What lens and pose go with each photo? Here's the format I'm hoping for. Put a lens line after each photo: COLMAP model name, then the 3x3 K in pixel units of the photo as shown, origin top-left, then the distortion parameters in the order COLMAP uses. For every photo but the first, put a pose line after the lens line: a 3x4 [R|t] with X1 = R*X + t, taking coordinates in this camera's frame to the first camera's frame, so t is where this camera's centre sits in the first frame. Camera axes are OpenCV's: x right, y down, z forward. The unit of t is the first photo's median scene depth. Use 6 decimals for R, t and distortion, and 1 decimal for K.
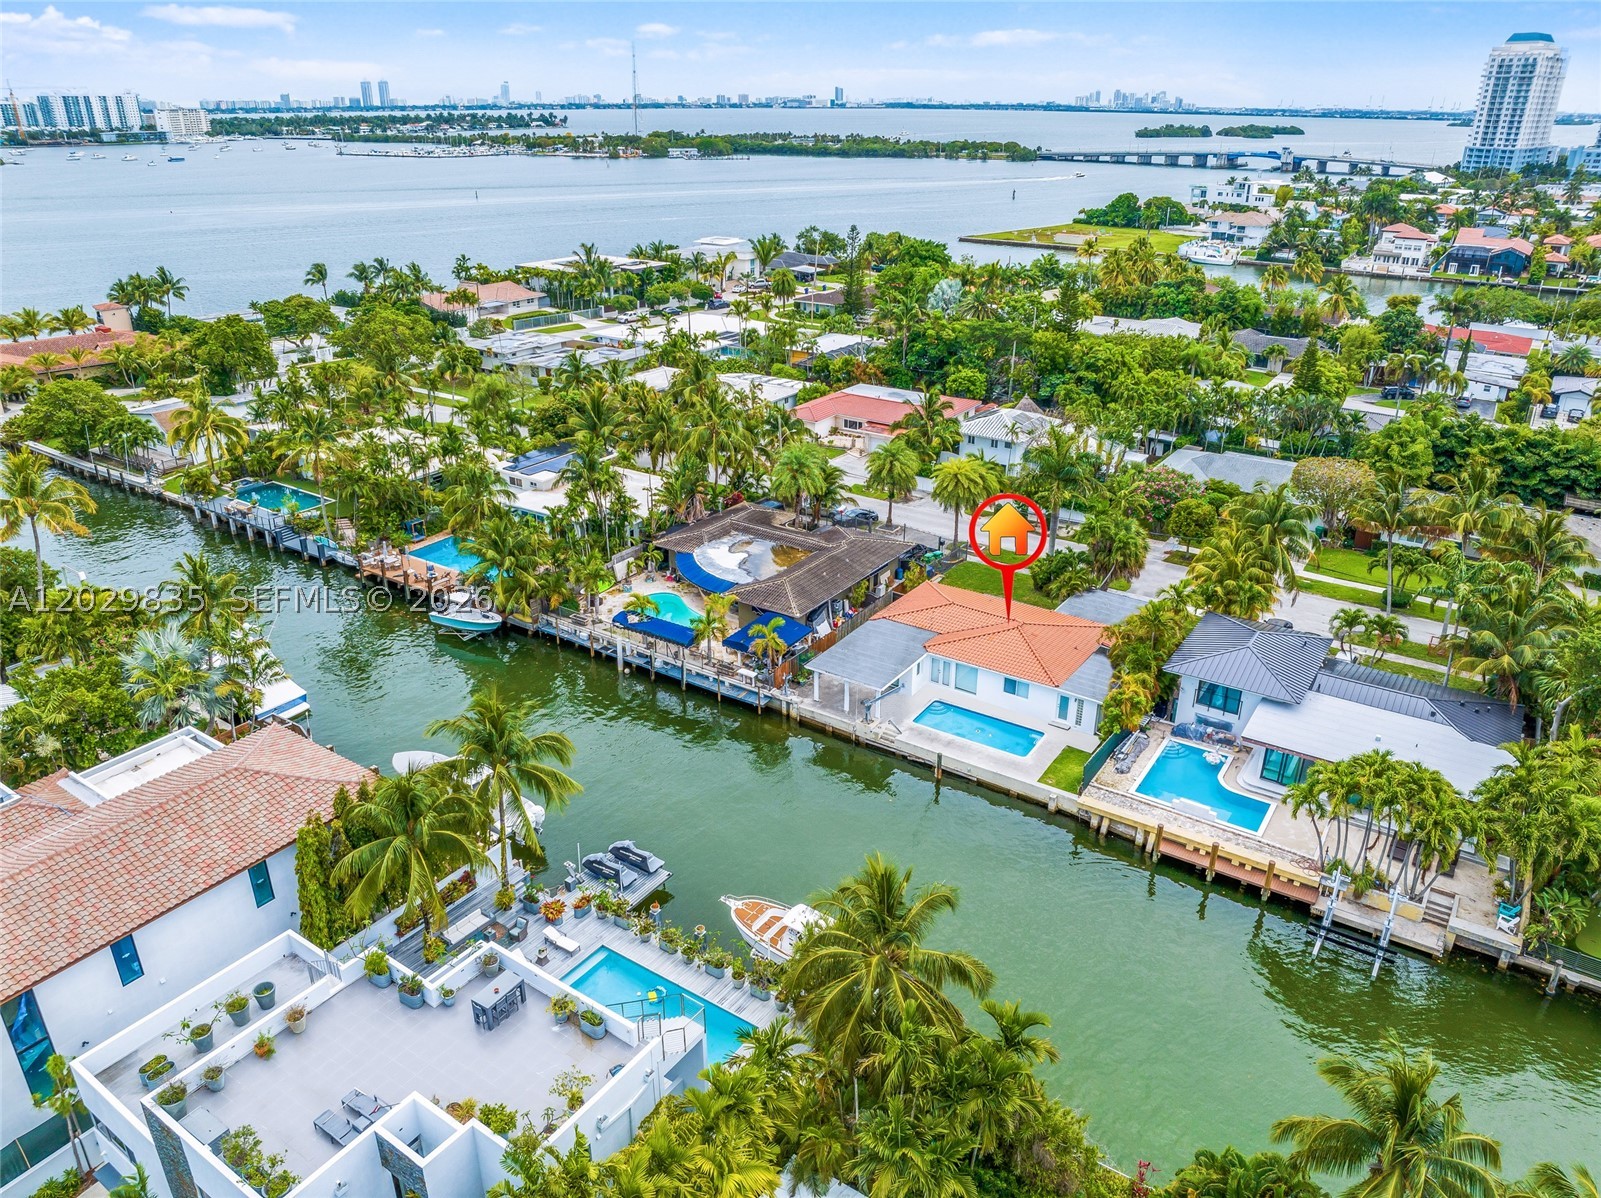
lens RADIAL K [[1095.8, 0, 804.3], [0, 1095.8, 623.7], [0, 0, 1]] dist [-0.036686, 0.003423]
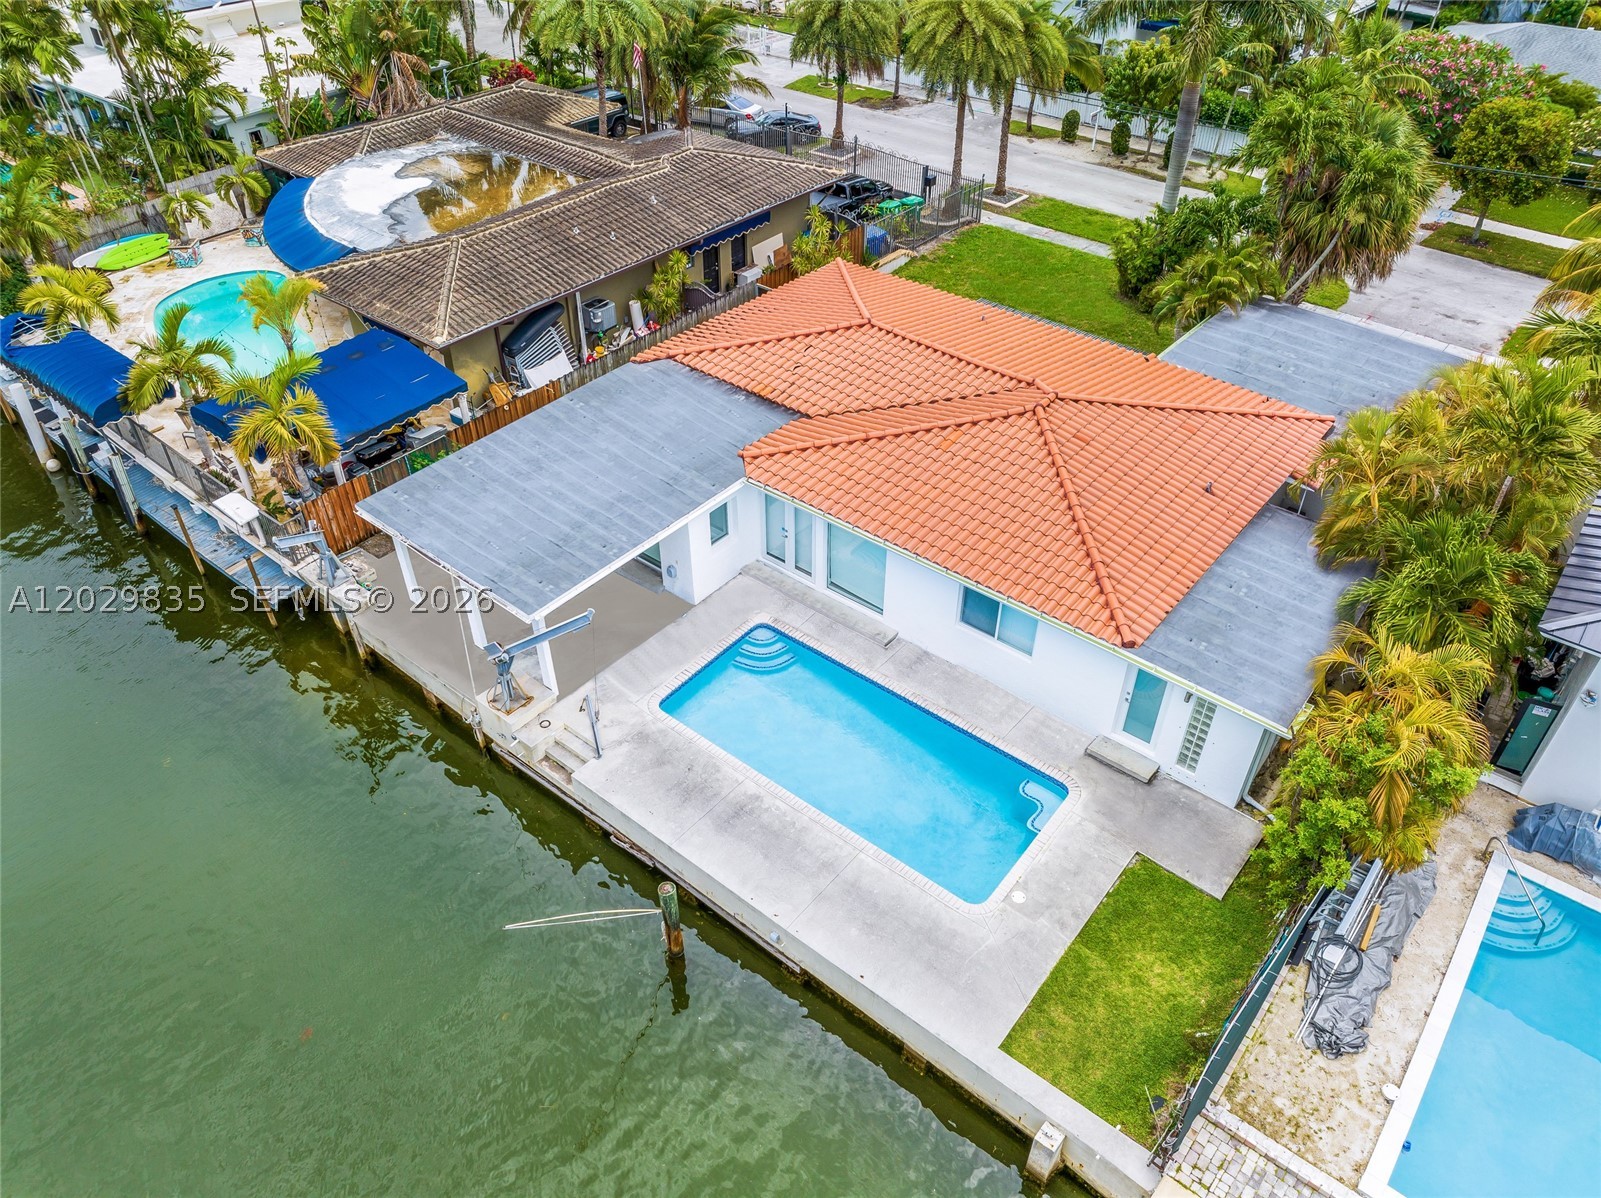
lens RADIAL K [[1113.0, 0, 804.3], [0, 1113.0, 607.2], [0, 0, 1]] dist [-0.037568, -0.001049]
pose [[0.995355, 0.060799, -0.074643, 0.125557], [-0.040275, 0.967210, 0.250763, -0.016233], [0.087441, -0.246592, 0.965166, 0.535004]]
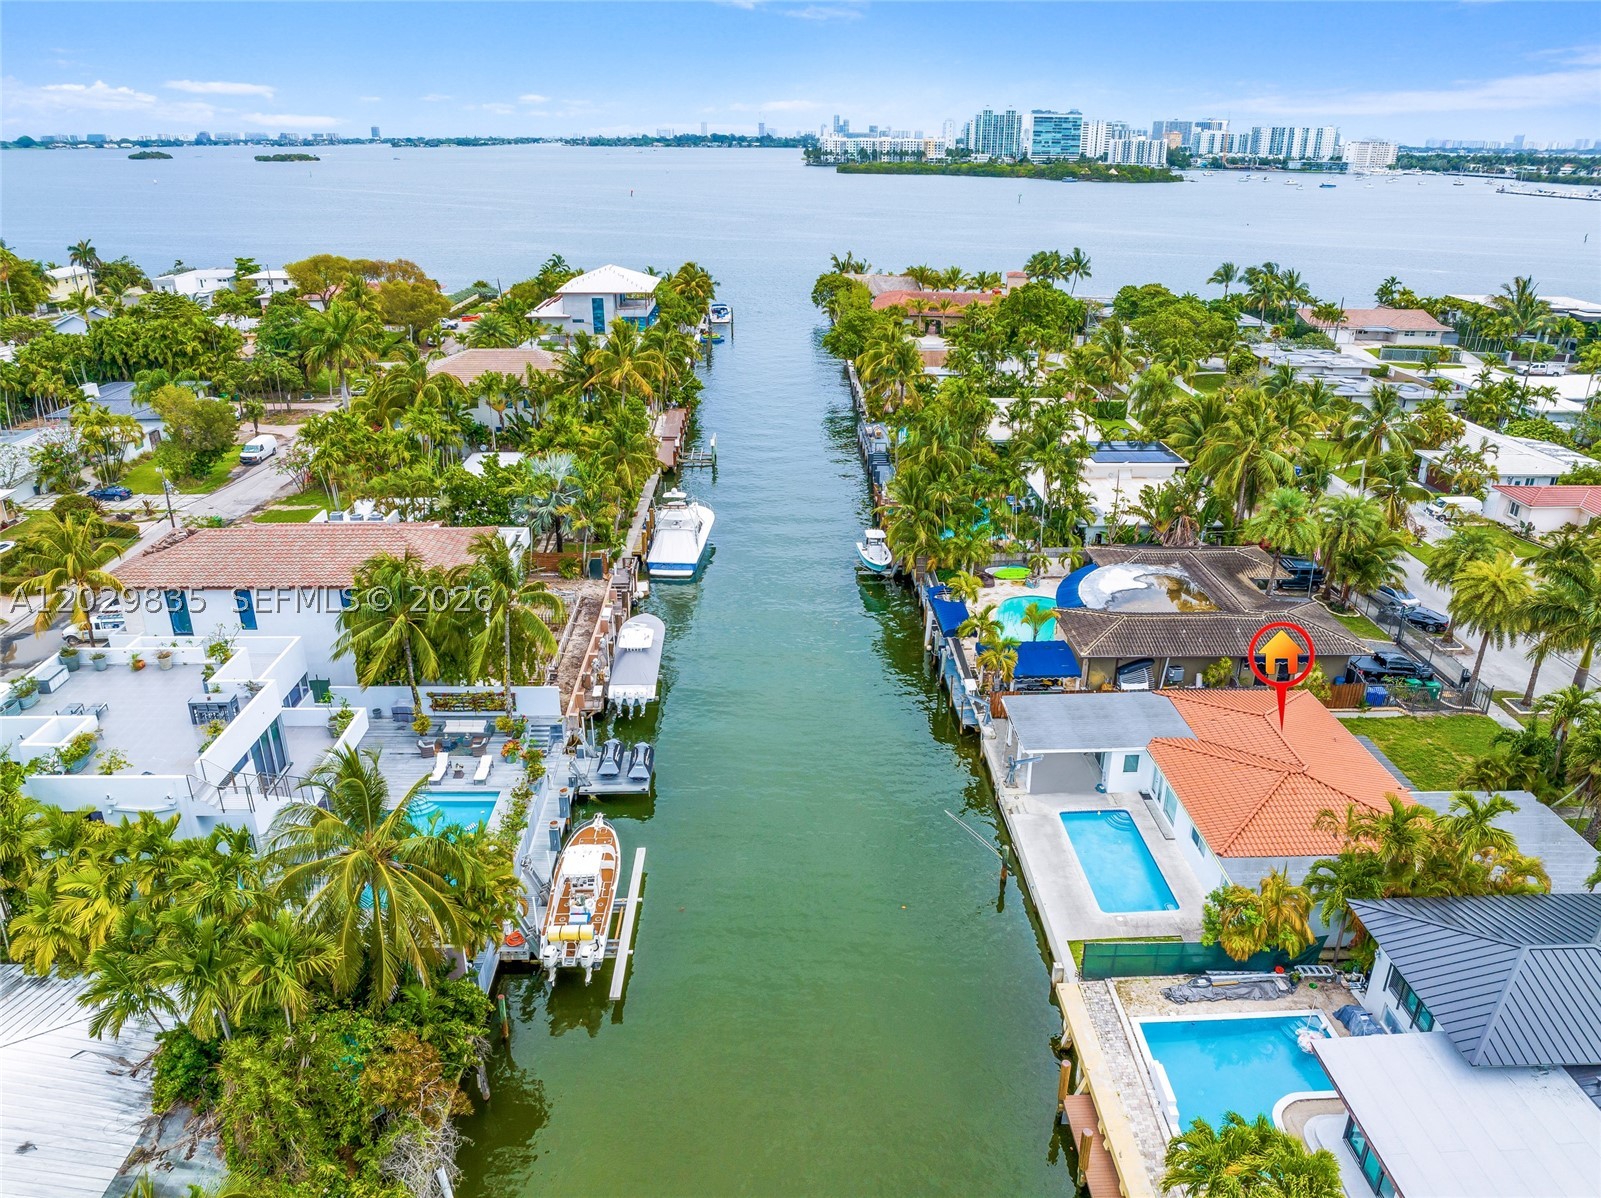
lens RADIAL K [[1113.0, 0, 804.3], [0, 1113.0, 607.2], [0, 0, 1]] dist [-0.037568, -0.001049]
pose [[0.581644, 0.313997, -0.750398, 0.405574], [-0.349408, 0.929497, 0.118108, -0.054992], [0.734578, 0.193498, 0.650349, 0.262166]]
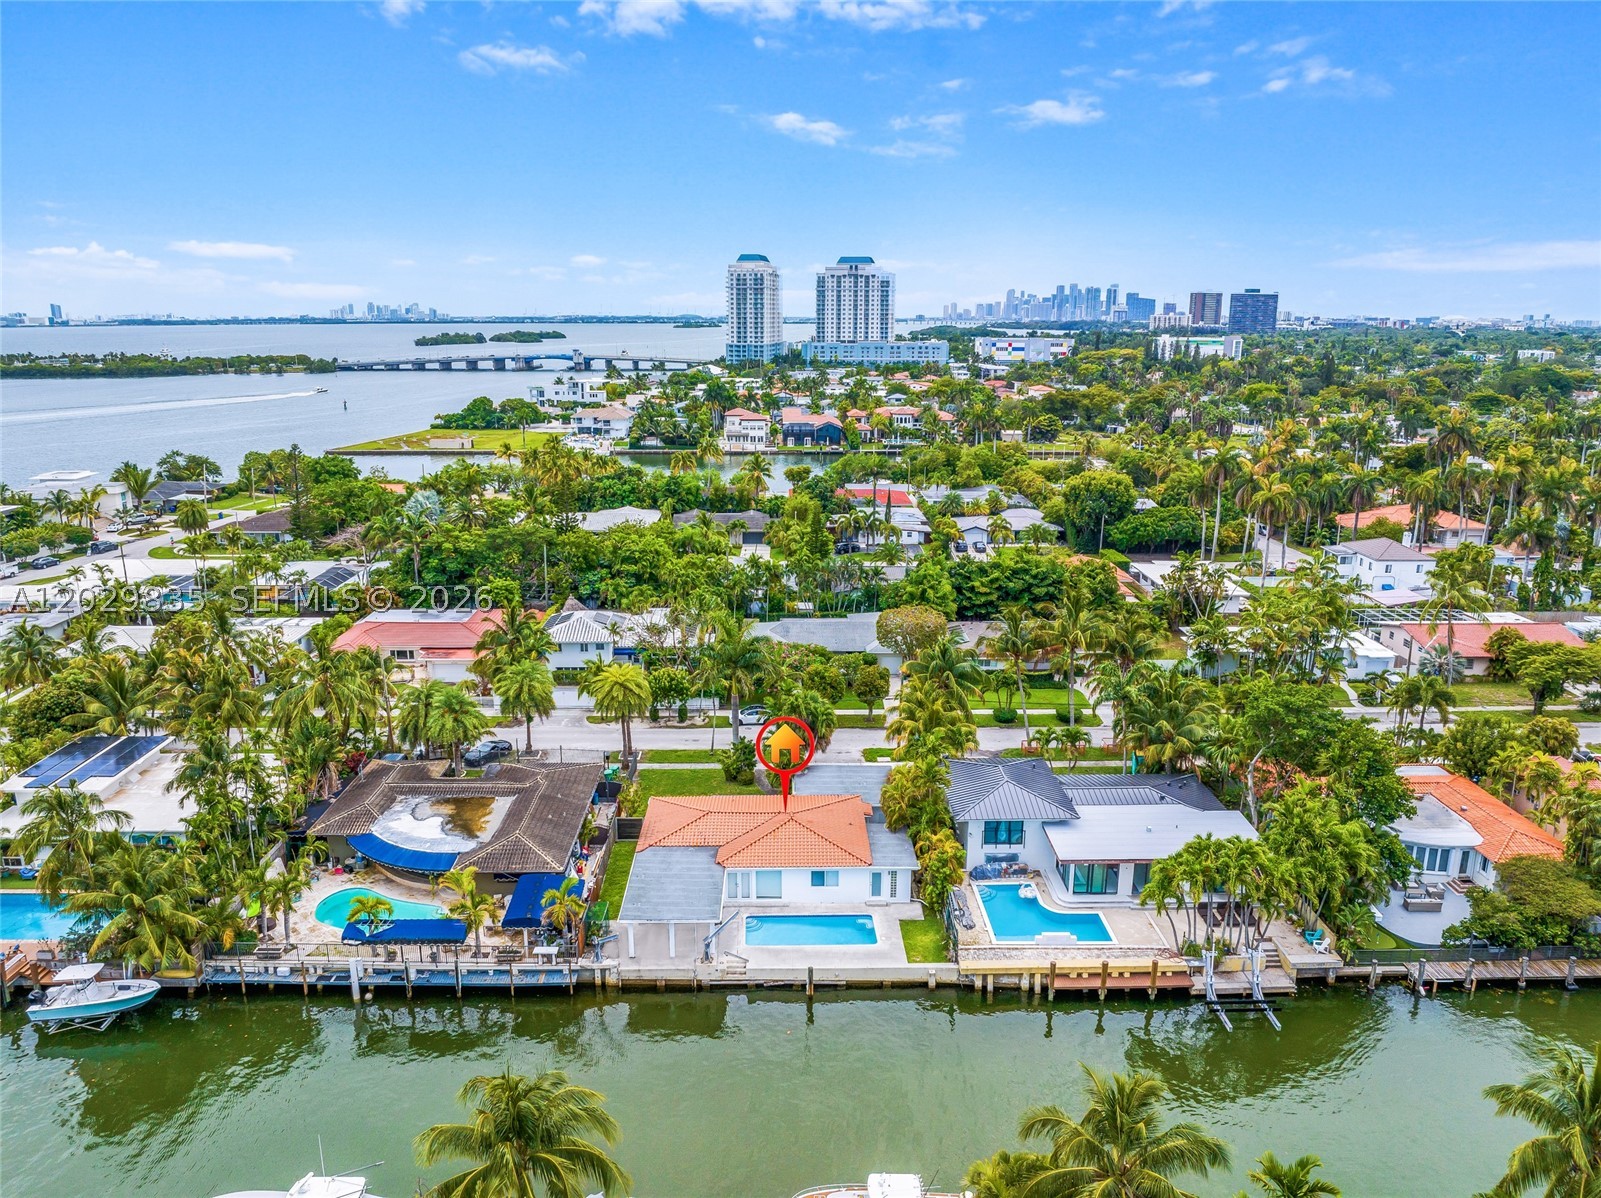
lens RADIAL K [[1113.0, 0, 804.3], [0, 1113.0, 607.2], [0, 0, 1]] dist [-0.037568, -0.001049]
pose [[0.825448, -0.145717, 0.545346, -0.251638], [0.245690, 0.962540, -0.114690, -0.050277], [-0.508205, 0.228657, 0.830328, 0.103422]]
